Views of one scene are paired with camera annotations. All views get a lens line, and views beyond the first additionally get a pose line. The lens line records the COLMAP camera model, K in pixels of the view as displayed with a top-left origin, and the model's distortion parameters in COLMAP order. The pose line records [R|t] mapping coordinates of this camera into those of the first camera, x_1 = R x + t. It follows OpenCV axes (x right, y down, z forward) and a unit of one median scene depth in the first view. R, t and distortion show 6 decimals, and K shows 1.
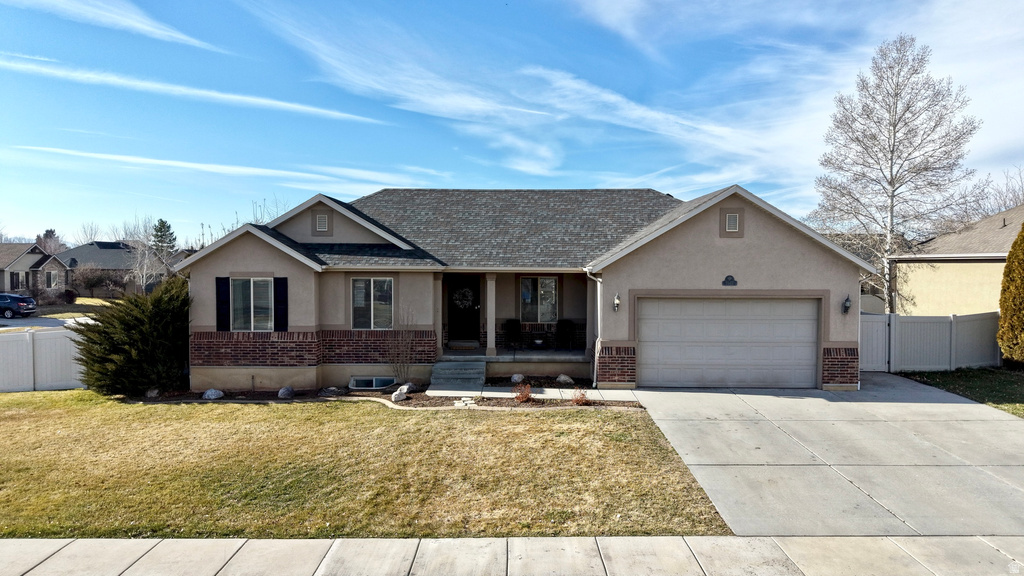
lens RADIAL K [[685.9, 0, 519.1], [0, 685.9, 290.2], [0, 0, 1]] dist [0.012488, -0.015465]
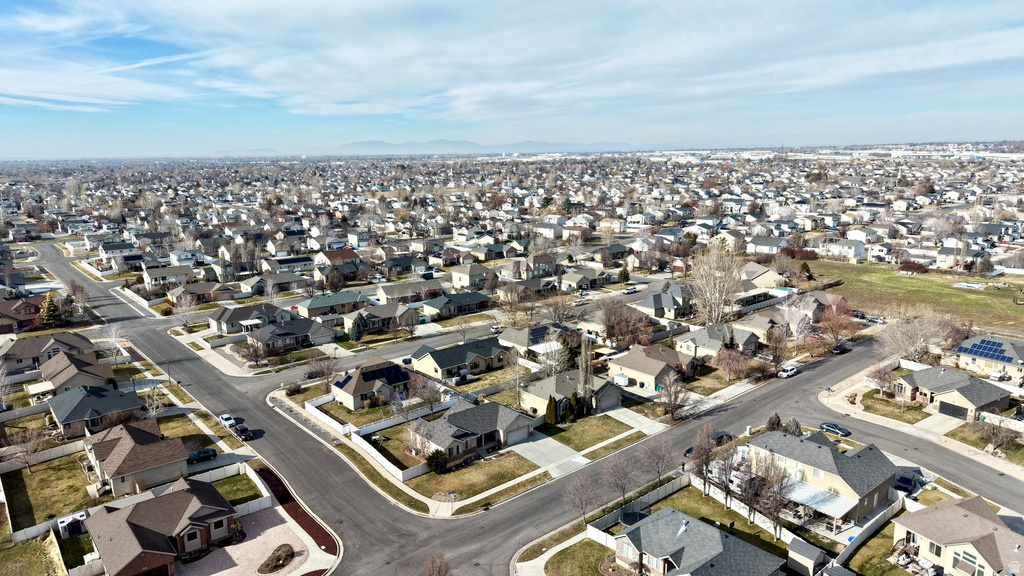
lens RADIAL K [[685.9, 0, 518.7], [0, 685.9, 283.8], [0, 0, 1]] dist [0.012488, -0.015465]
pose [[0.755924, -0.132681, 0.641074, -3.506991], [0.029791, 0.985204, 0.168776, -2.335906], [-0.653982, -0.108484, 0.748692, -3.545351]]
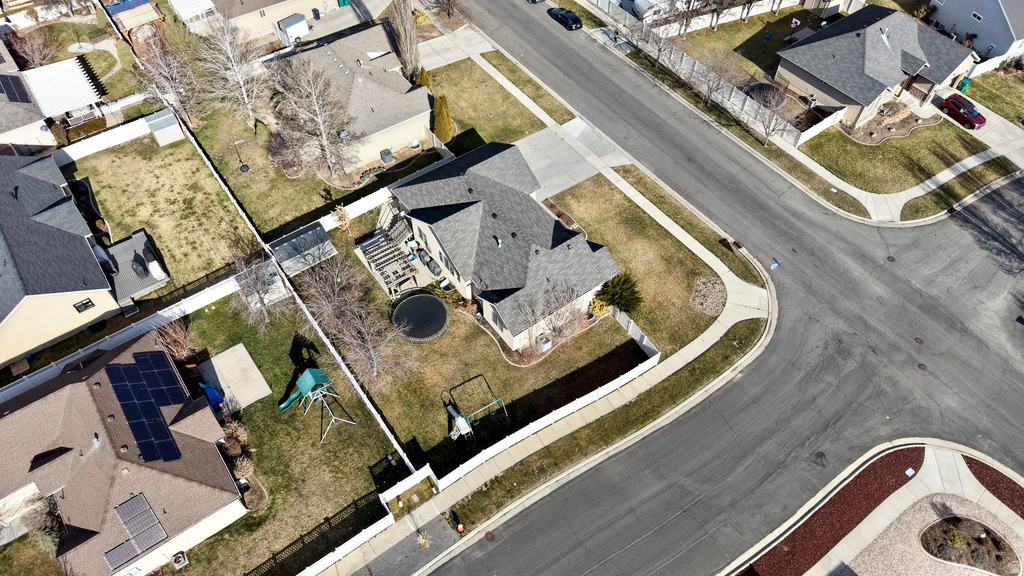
lens RADIAL K [[685.9, 0, 510.4], [0, 685.9, 287.8], [0, 0, 1]] dist [0.012488, -0.015465]
pose [[-0.592048, -0.640954, 0.488526, -1.681812], [0.024702, 0.591467, 0.805951, -2.336908], [-0.805524, 0.489229, -0.334344, 2.363678]]
